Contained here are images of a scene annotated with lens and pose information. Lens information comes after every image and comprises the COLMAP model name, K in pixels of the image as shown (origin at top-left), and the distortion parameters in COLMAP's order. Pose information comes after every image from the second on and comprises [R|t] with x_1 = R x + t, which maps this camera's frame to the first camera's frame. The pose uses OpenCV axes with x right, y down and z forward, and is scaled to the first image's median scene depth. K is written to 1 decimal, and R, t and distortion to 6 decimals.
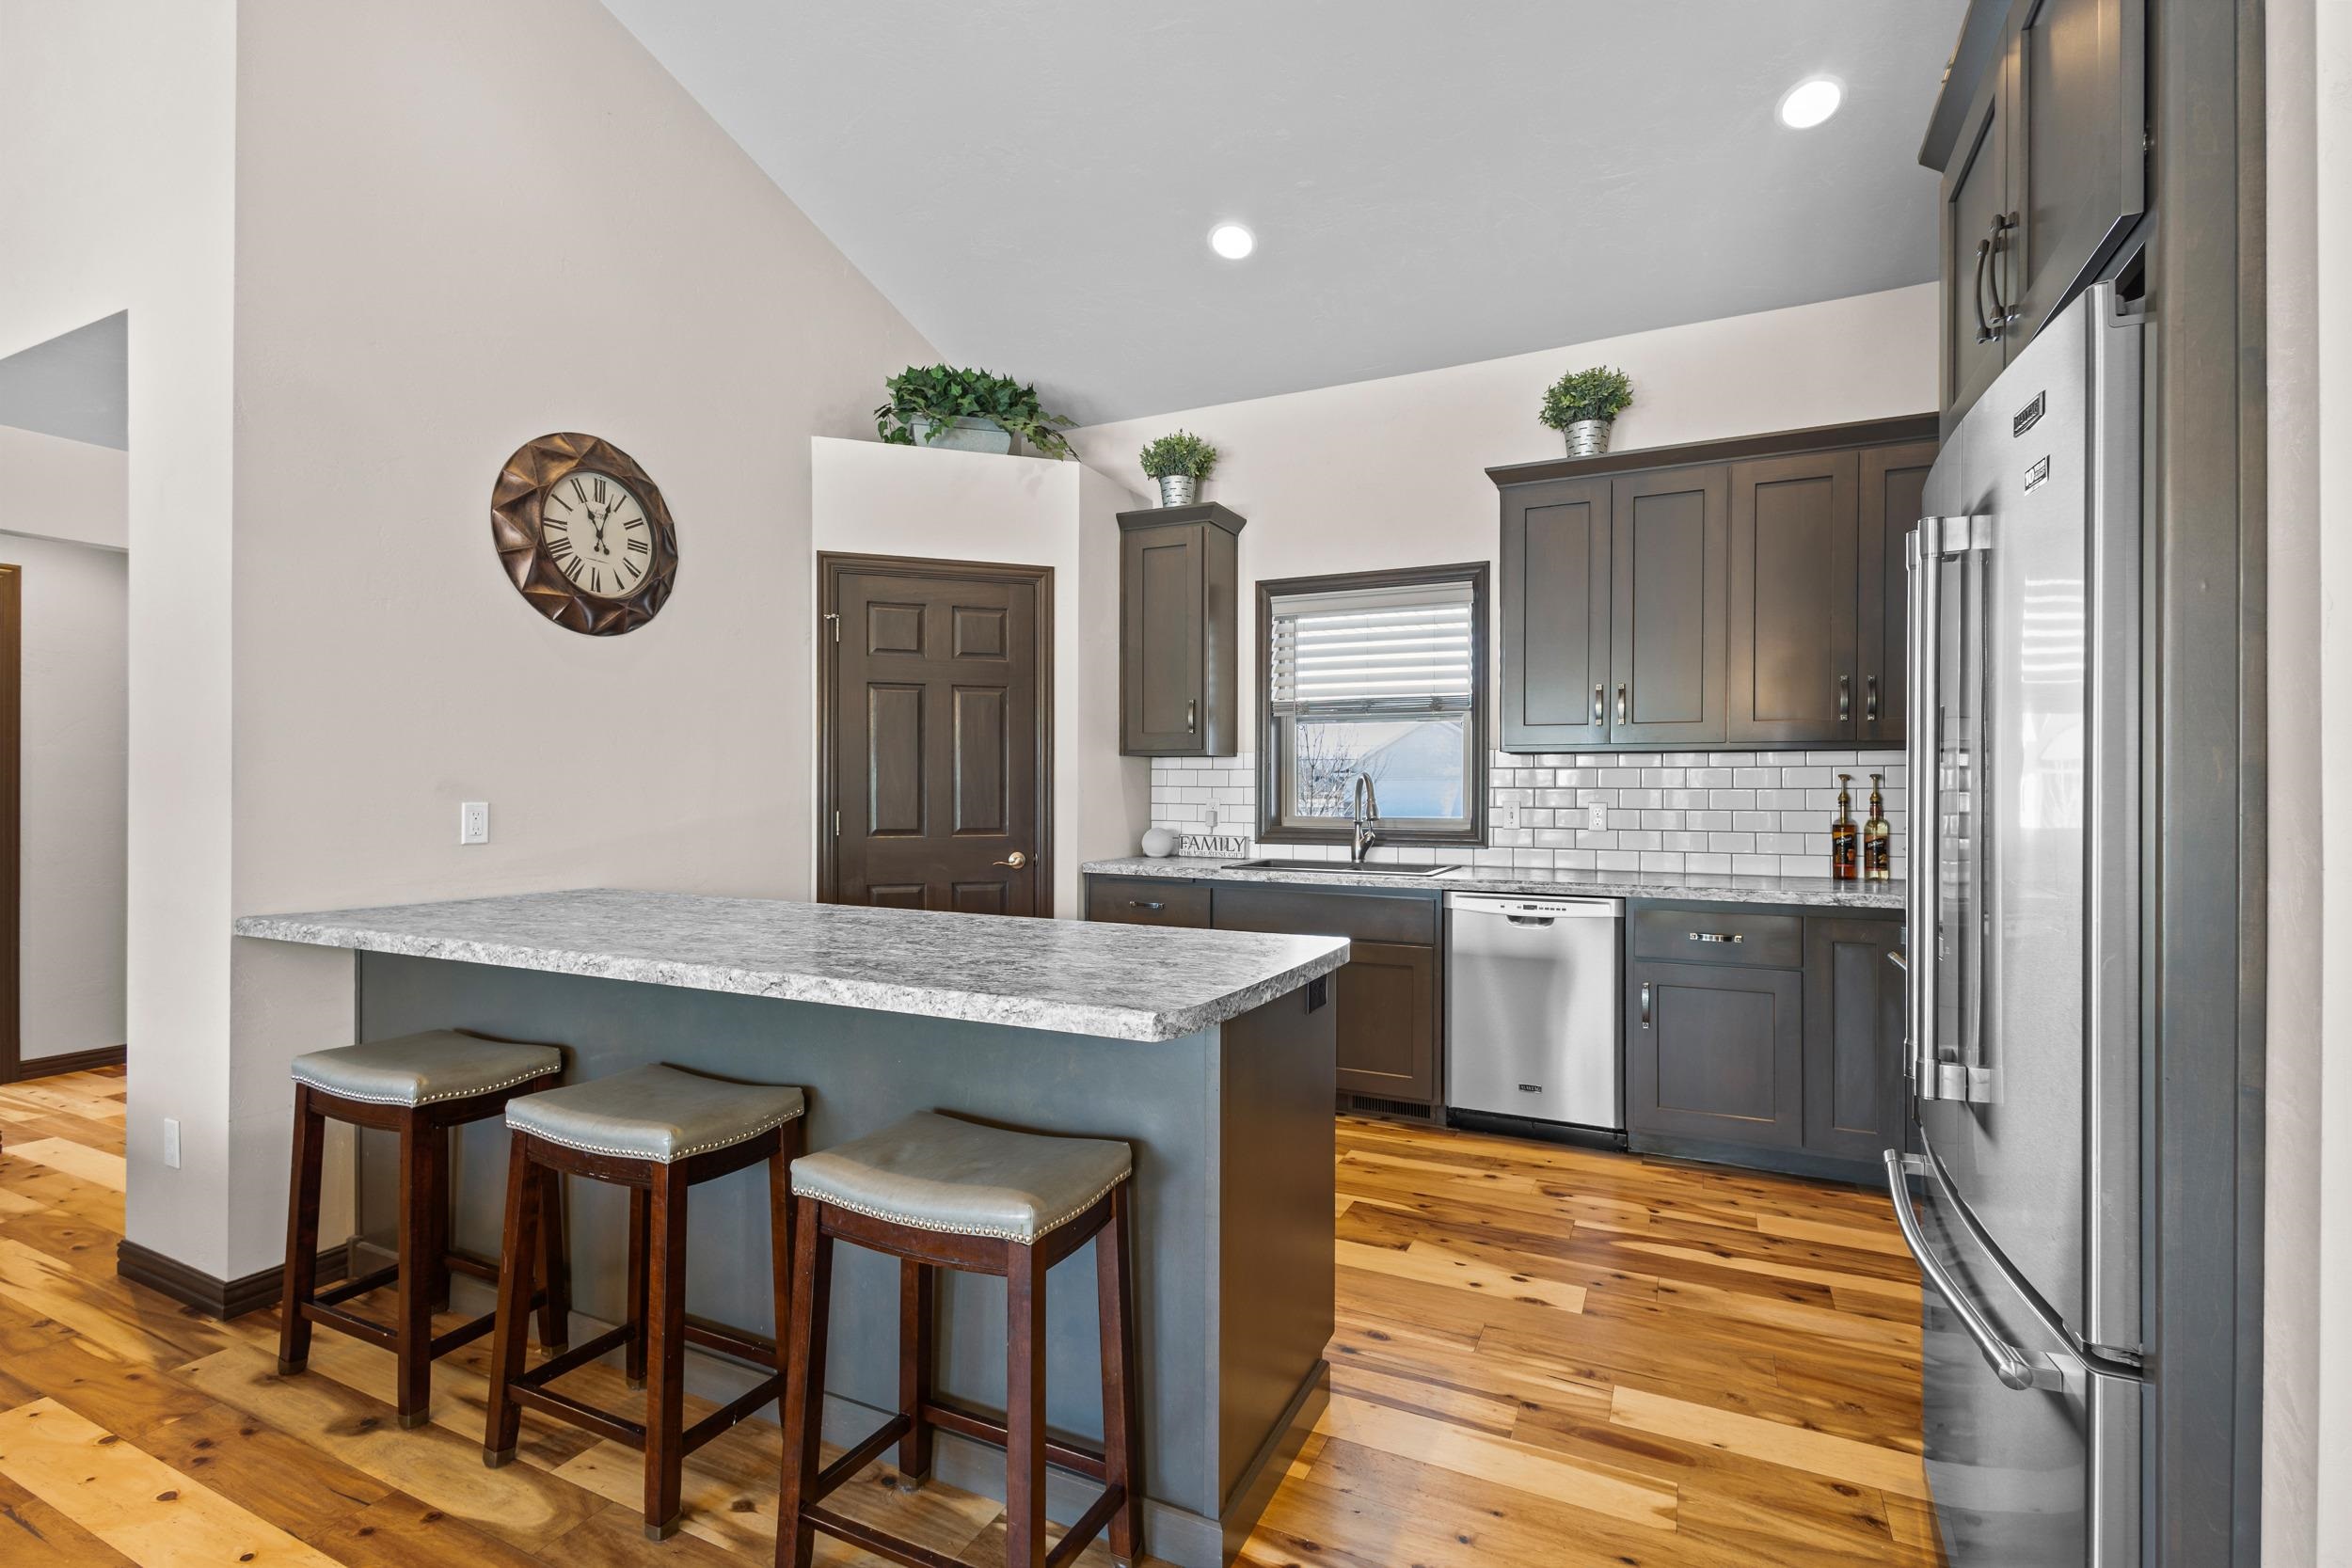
lens RADIAL K [[1081.1, 0, 1166.6], [0, 1081.1, 786.0], [0, 0, 1]] dist [0.002284, 0.000321]
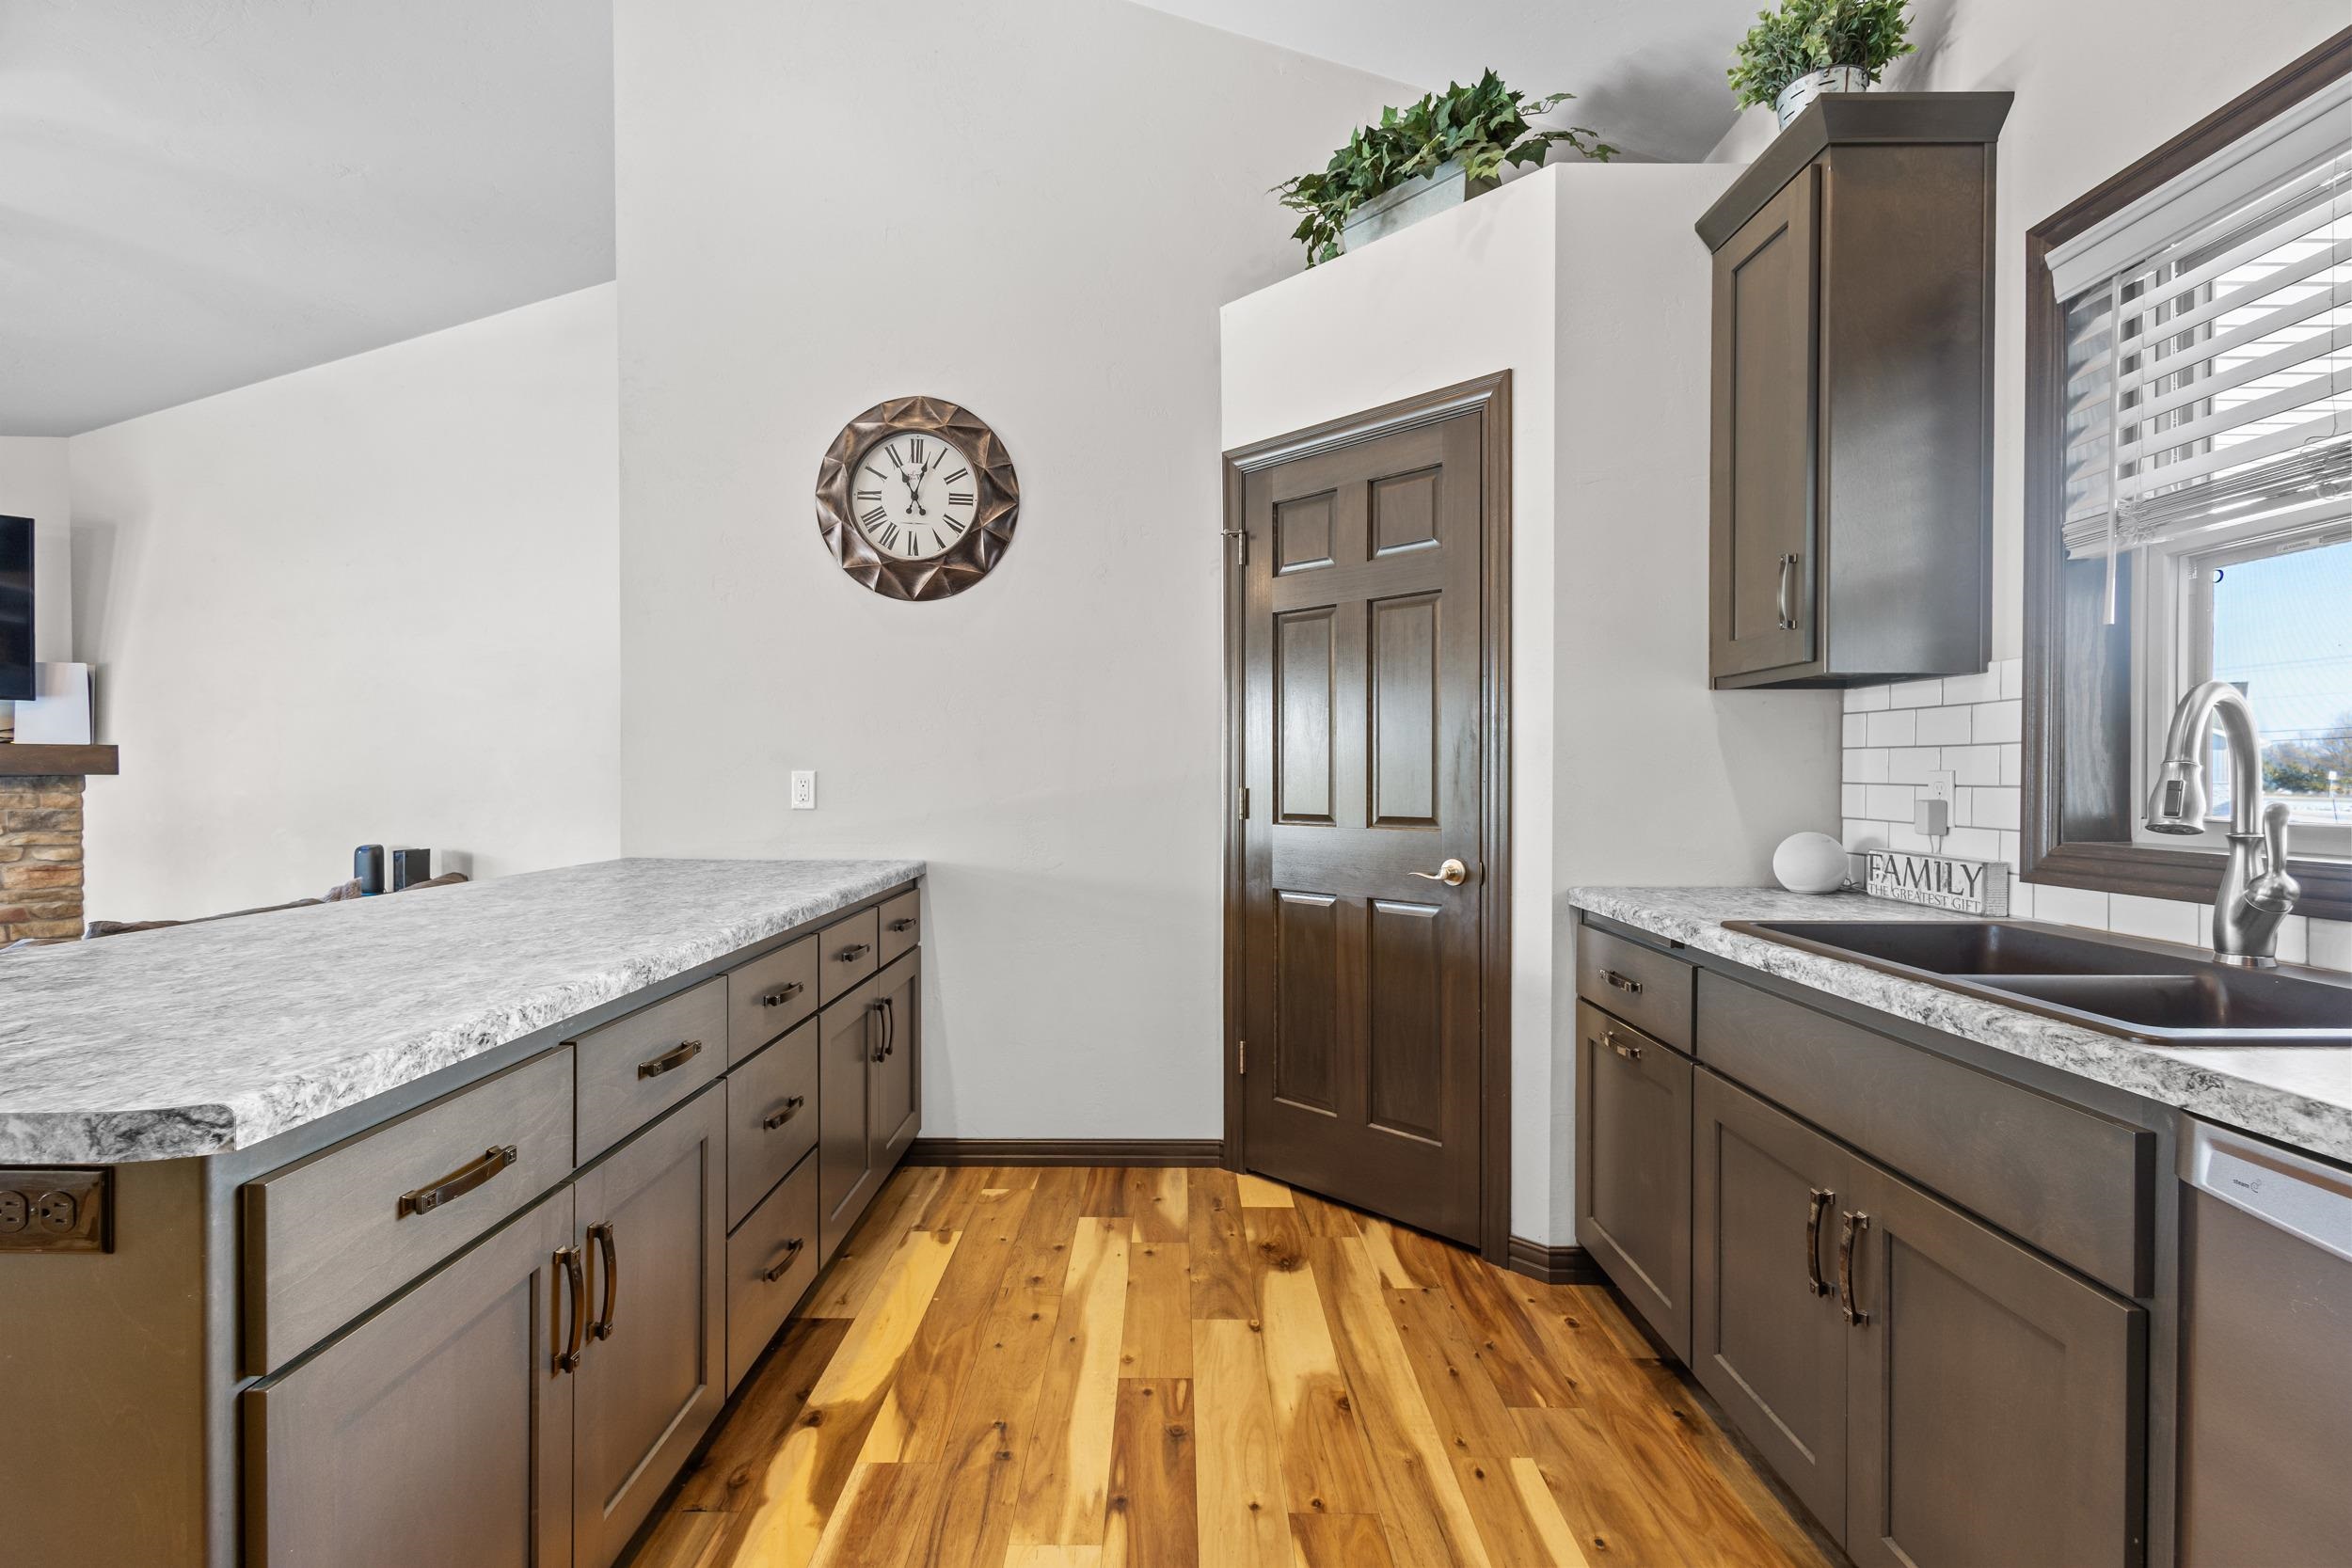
lens RADIAL K [[1081.1, 0, 1166.6], [0, 1081.1, 786.0], [0, 0, 1]] dist [0.002284, 0.000321]
pose [[0.437134, 0.004570, -0.899385, 0.427623], [0.000127, 0.999987, 0.005143, 0.021382], [0.899396, -0.002362, 0.437128, 0.746555]]
